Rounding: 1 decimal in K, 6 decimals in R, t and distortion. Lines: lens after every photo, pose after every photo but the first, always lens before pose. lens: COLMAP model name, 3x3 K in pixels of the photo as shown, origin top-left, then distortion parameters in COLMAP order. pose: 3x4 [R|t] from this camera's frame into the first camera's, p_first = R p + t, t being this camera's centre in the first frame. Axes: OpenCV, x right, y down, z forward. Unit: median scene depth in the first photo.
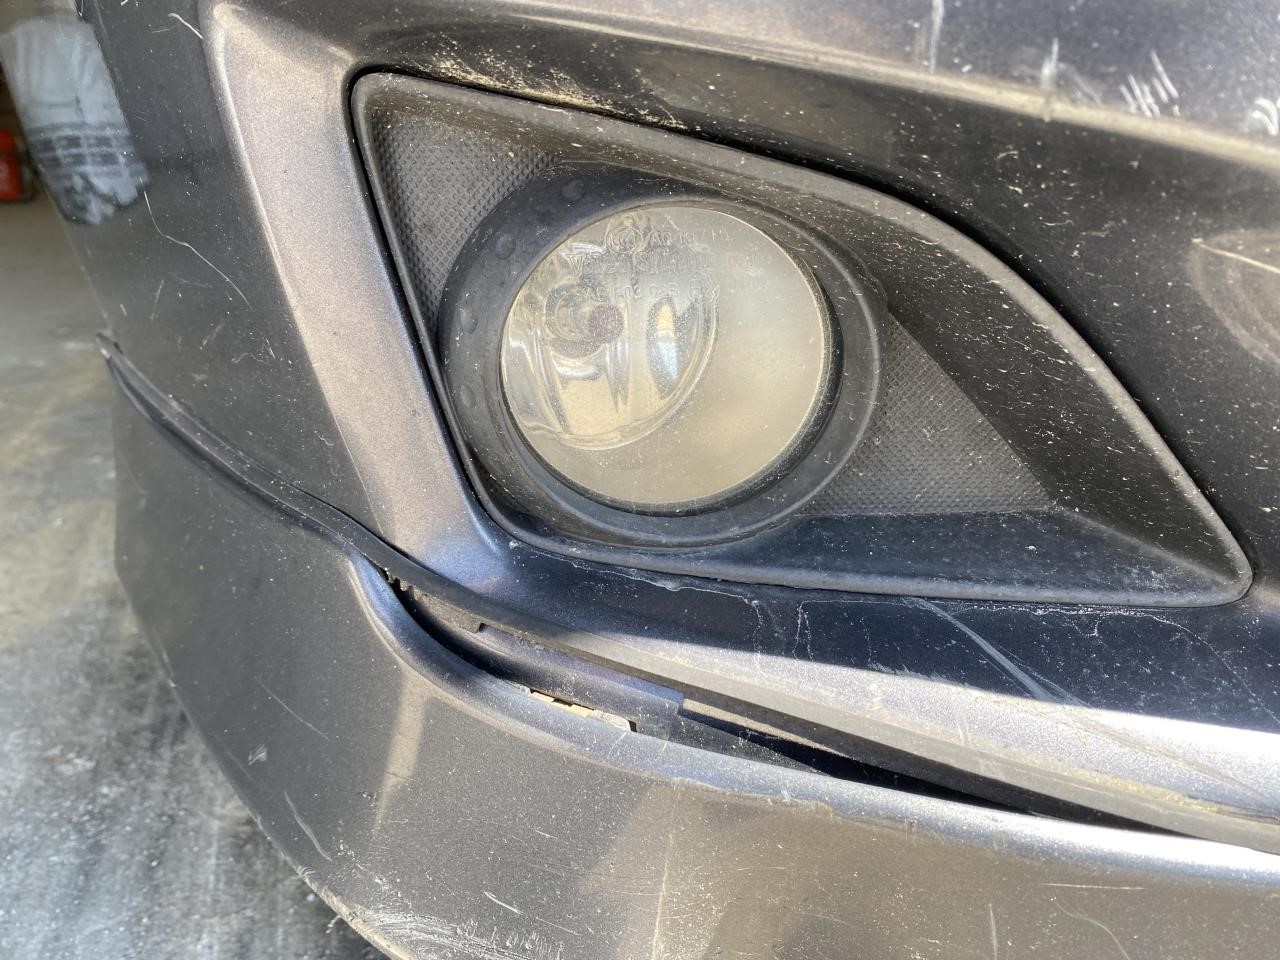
lens RADIAL K [[996.6, 0, 637.3], [0, 996.6, 468.4], [0, 0, 1]] dist [0.014295, -0.005908]
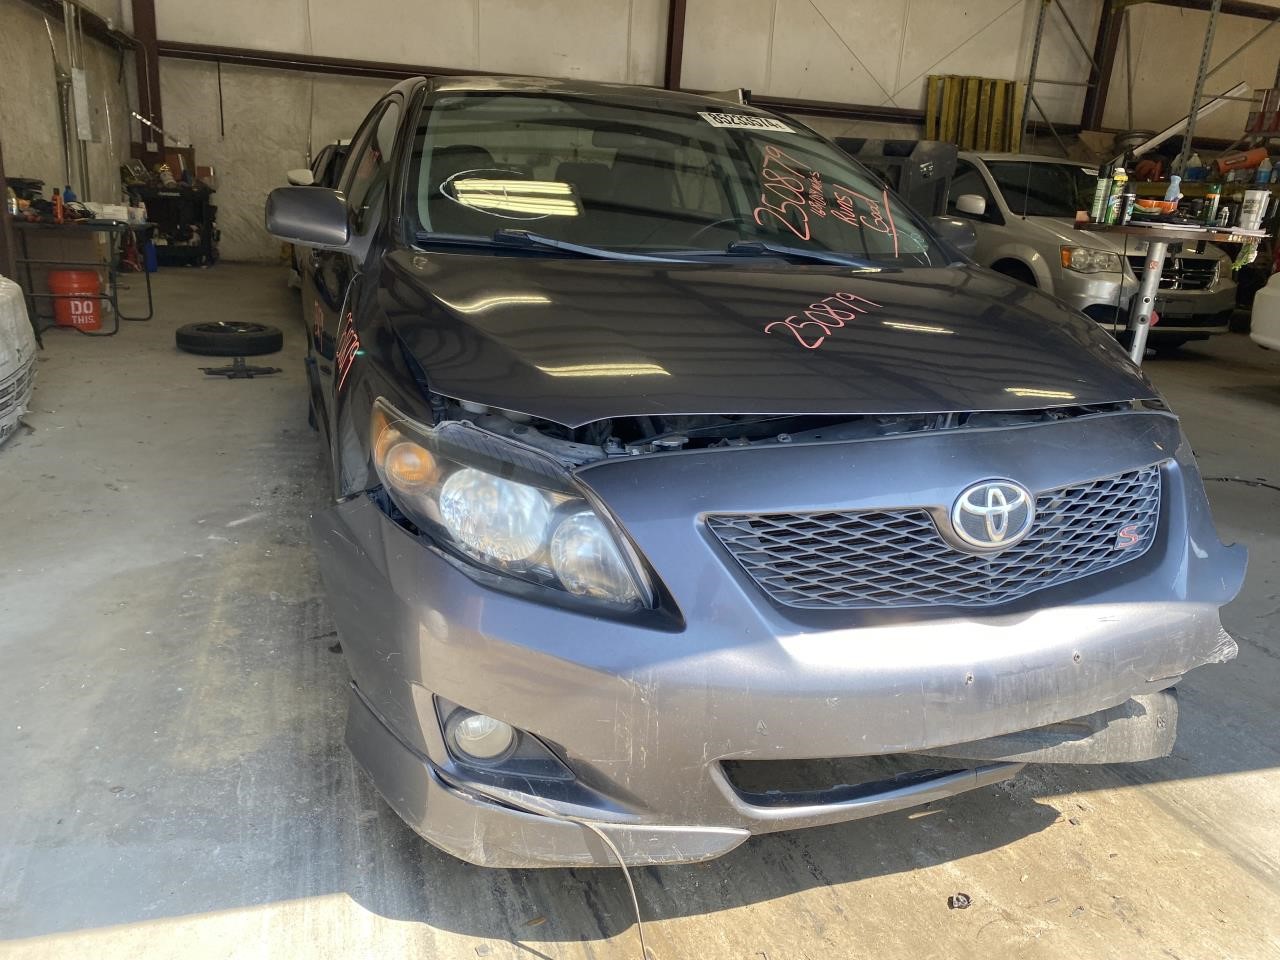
lens RADIAL K [[975.4, 0, 672.3], [0, 975.4, 475.5], [0, 0, 1]] dist [-0.000666, 0.006805]
pose [[0.997874, 0.049111, 0.042833, 0.356850], [-0.046943, 0.997635, -0.050214, -0.607607], [-0.045198, 0.048097, 0.997820, -2.117067]]
